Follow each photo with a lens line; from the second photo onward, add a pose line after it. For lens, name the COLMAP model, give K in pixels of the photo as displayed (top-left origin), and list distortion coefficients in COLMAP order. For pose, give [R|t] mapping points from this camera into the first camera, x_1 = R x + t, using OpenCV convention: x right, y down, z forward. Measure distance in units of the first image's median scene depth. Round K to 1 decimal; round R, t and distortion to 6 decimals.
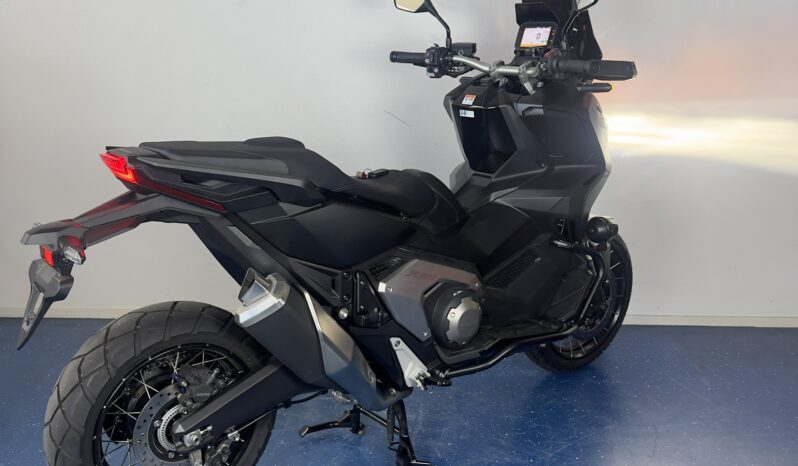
lens RADIAL K [[769.0, 0, 398.9], [0, 769.0, 232.9], [0, 0, 1]] dist [0.039036, 0.000000]
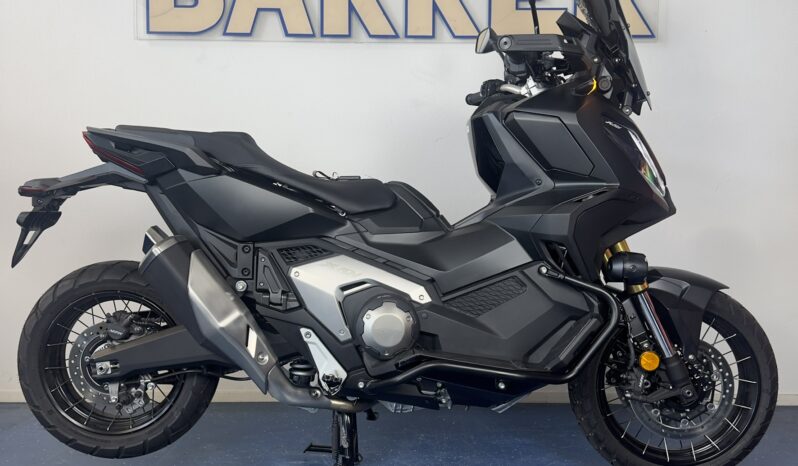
lens RADIAL K [[769.0, 0, 400.1], [0, 769.0, 231.9], [0, 0, 1]] dist [0.039036, 0.000000]
pose [[0.785768, 0.018999, -0.618230, 0.684469], [-0.166841, 0.968989, -0.182275, 0.172039], [0.595595, 0.246372, 0.764570, 0.277674]]
